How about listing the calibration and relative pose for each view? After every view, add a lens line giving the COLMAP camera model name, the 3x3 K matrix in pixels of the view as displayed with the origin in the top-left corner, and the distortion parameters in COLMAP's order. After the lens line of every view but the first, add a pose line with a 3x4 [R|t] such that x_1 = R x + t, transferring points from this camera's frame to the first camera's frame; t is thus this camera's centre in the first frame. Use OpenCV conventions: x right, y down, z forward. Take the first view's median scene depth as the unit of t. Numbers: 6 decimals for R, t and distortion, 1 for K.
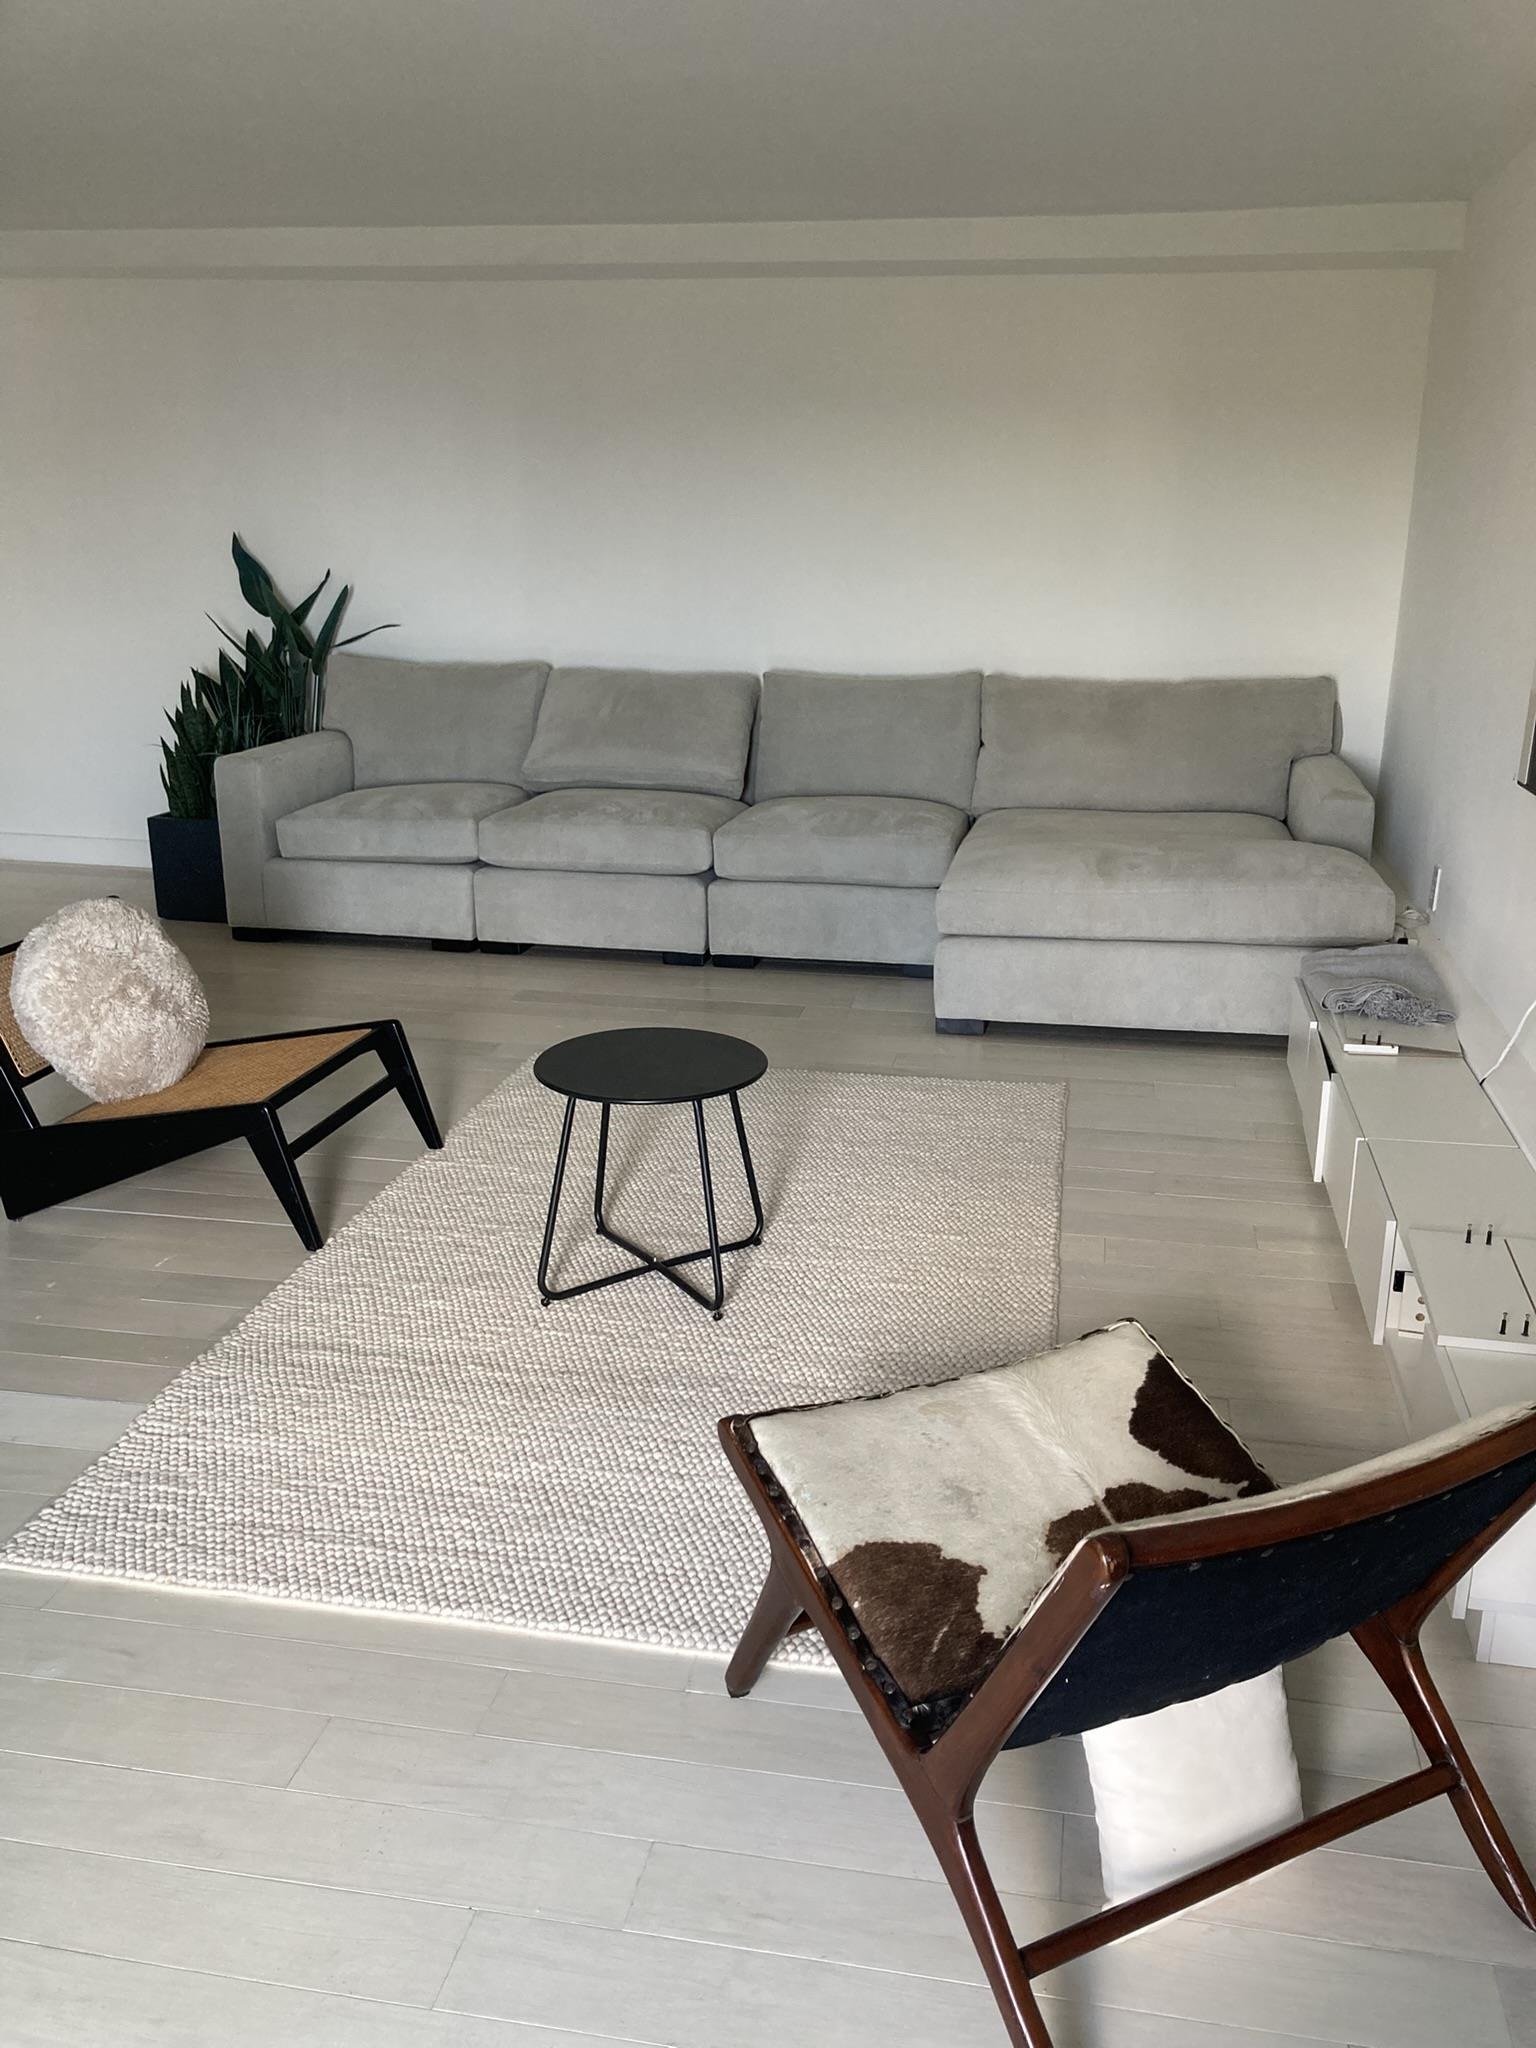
lens RADIAL K [[1680.8, 0, 751.9], [0, 1680.8, 1016.1], [0, 0, 1]] dist [0.052334, -0.060504]
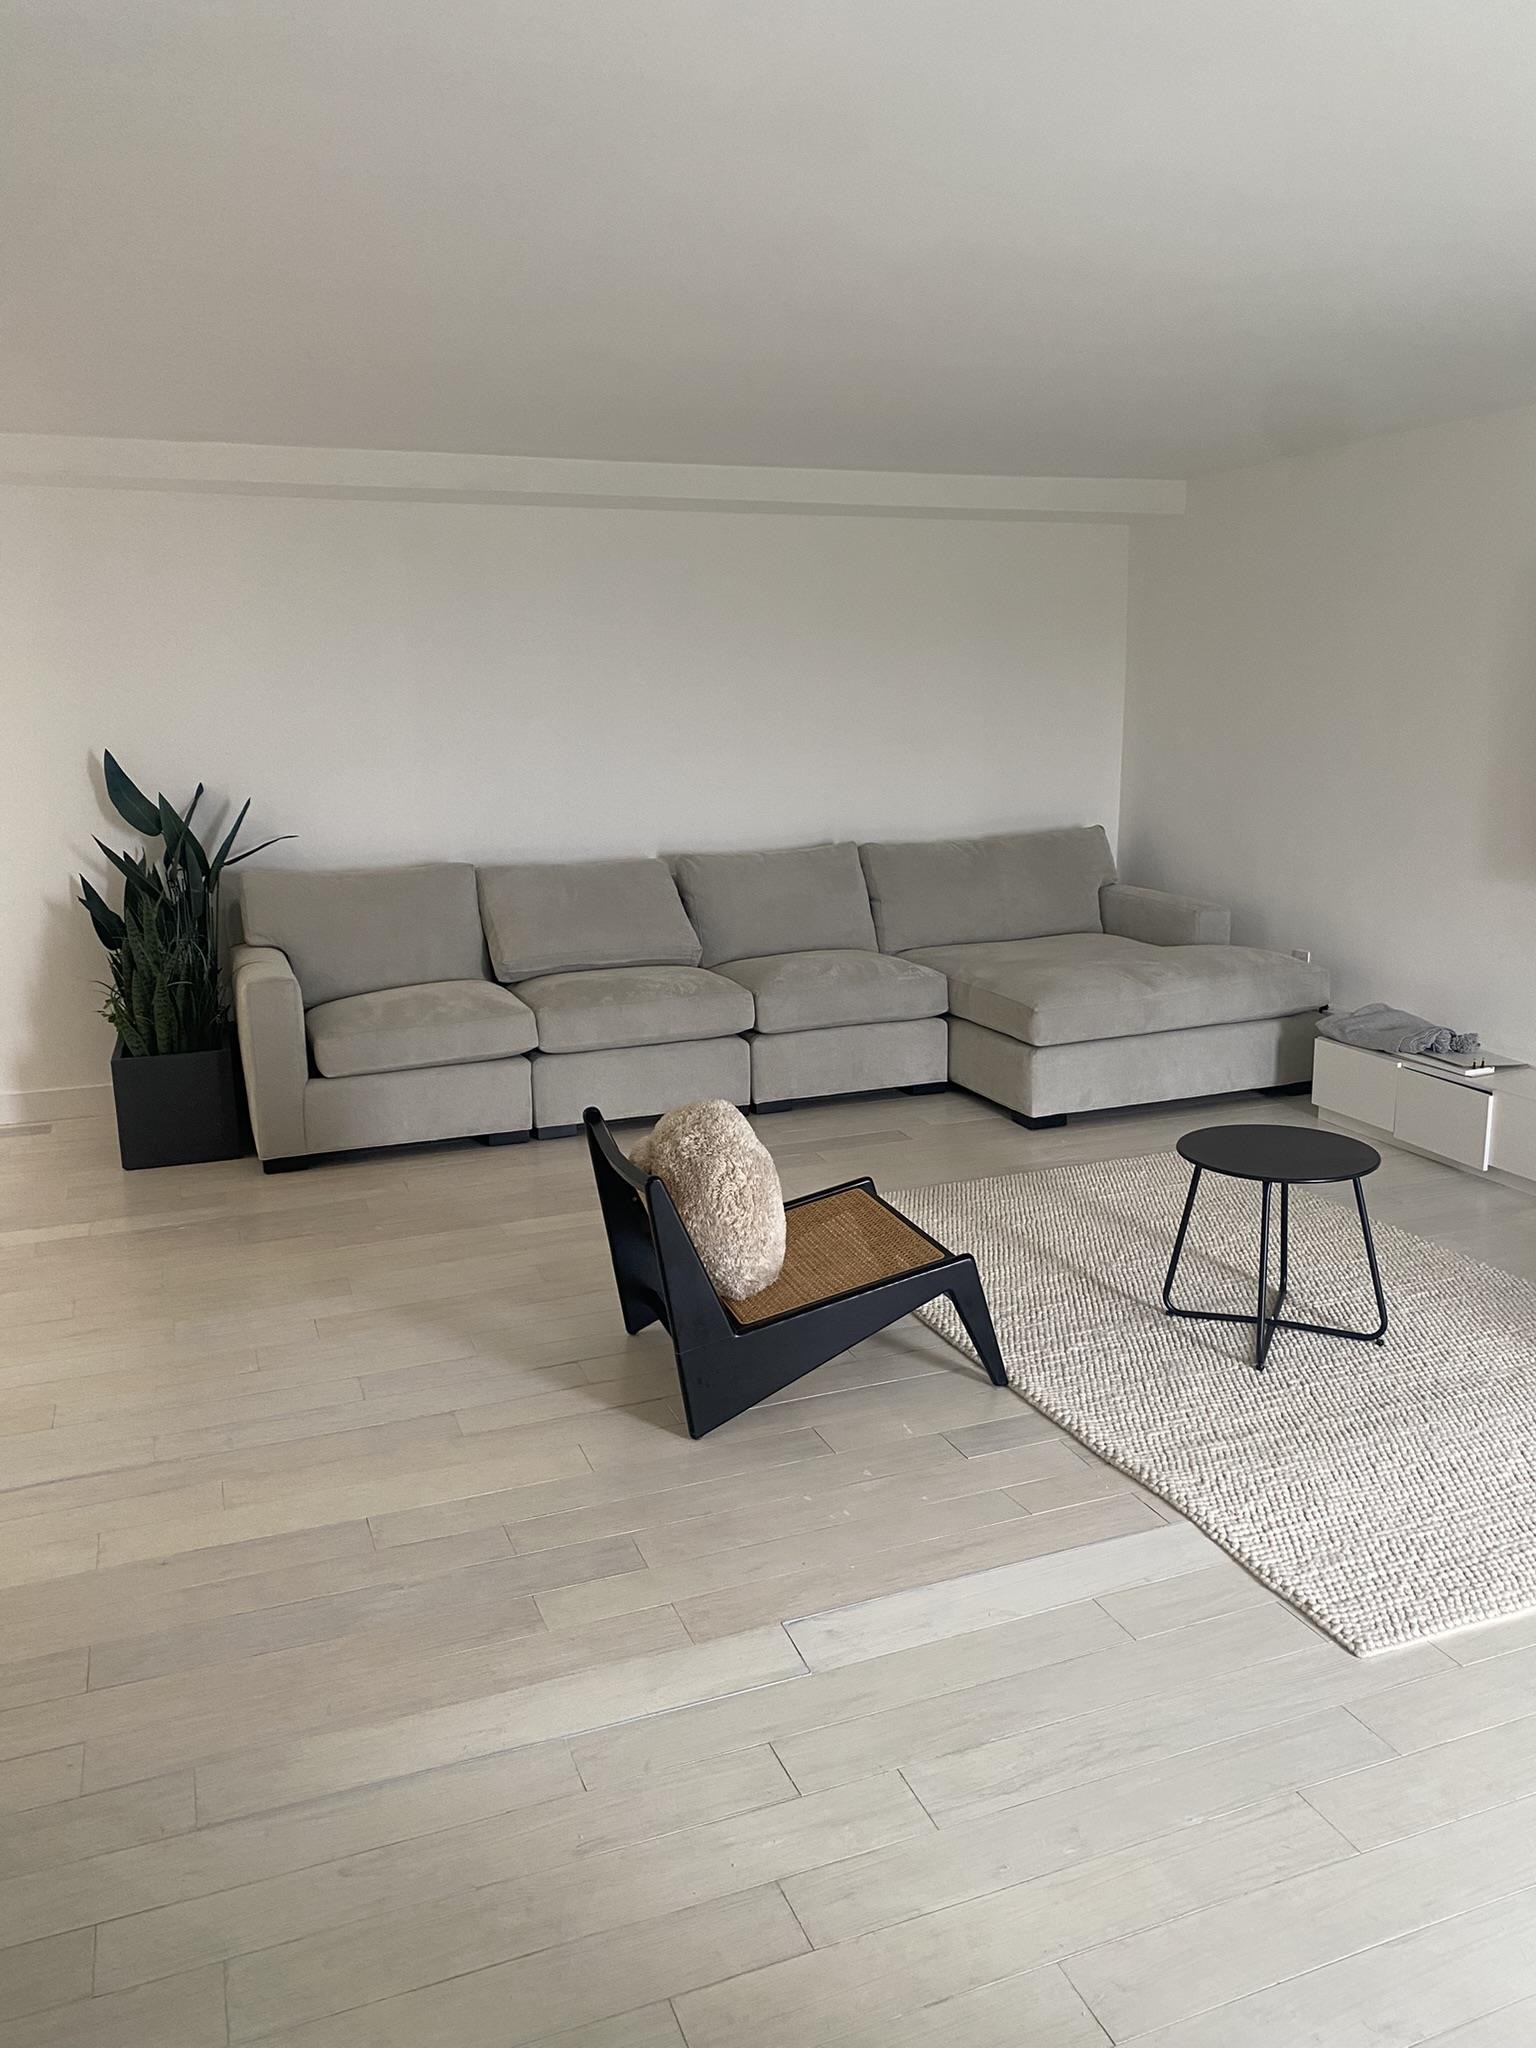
lens RADIAL K [[1561.9, 0, 773.5], [0, 1561.9, 1024.1], [0, 0, 1]] dist [0.041199, -0.051956]
pose [[0.852949, -0.128491, 0.505933, -0.527113], [0.173317, 0.983957, -0.042300, -0.043706], [-0.492381, 0.123767, 0.861535, 0.110166]]
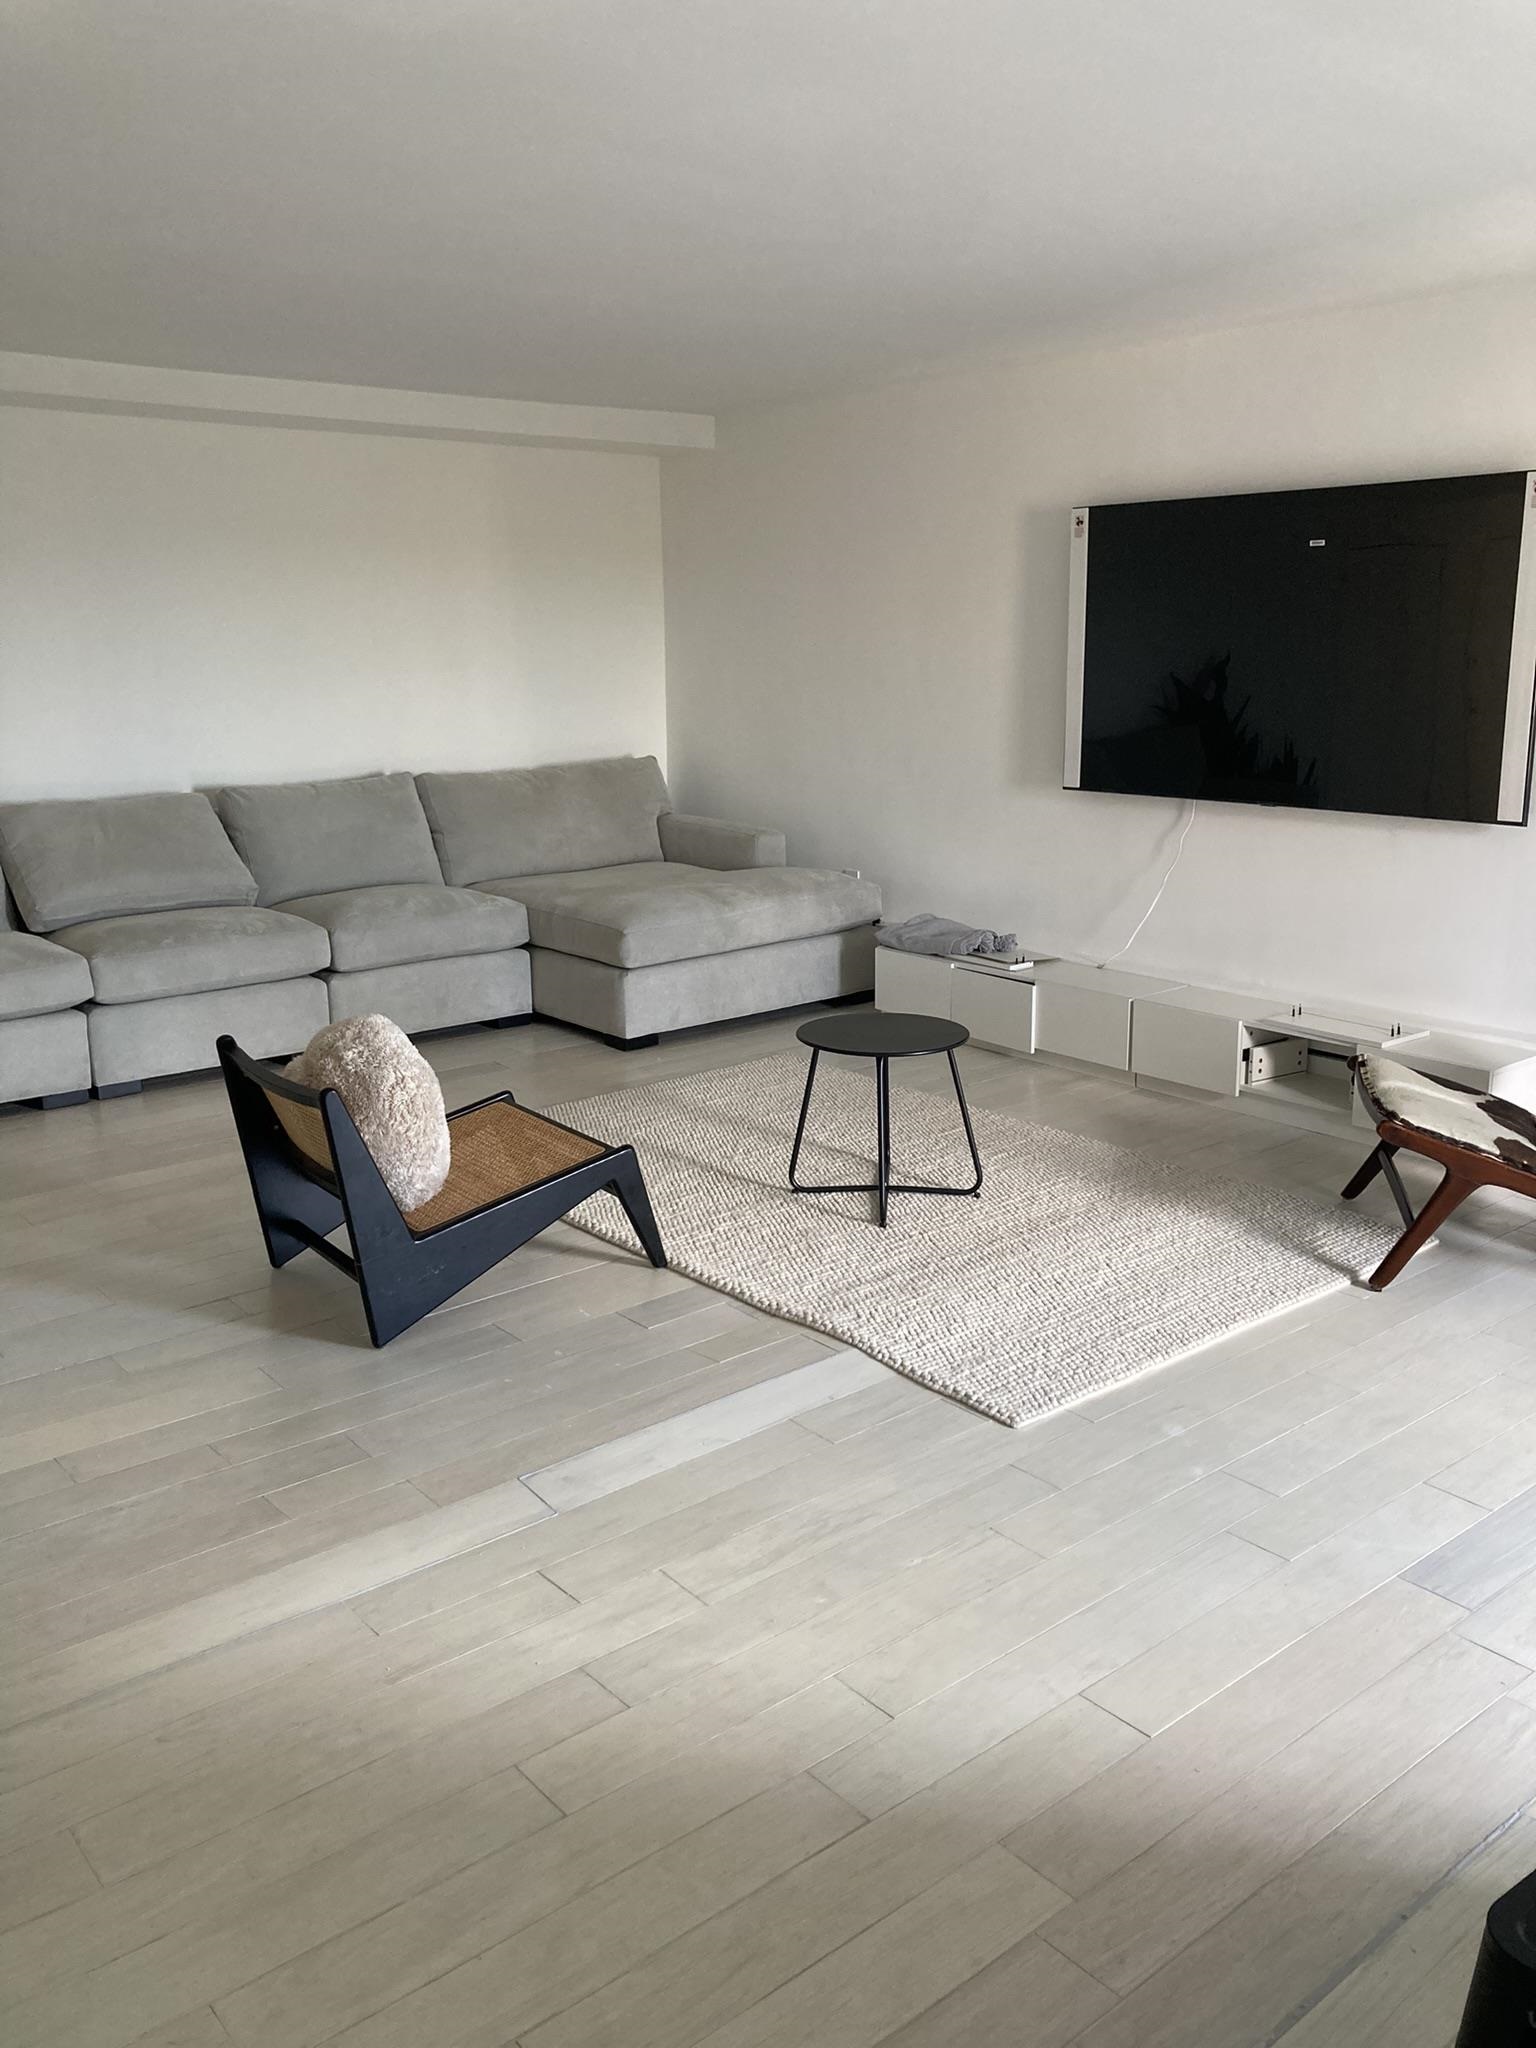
lens RADIAL K [[1680.8, 0, 763.3], [0, 1680.8, 986.2], [0, 0, 1]] dist [0.052334, -0.060504]
pose [[0.649943, -0.171404, 0.740402, -0.629735], [0.232516, 0.972366, 0.020996, -0.033660], [-0.723540, 0.158509, 0.671837, 0.091512]]
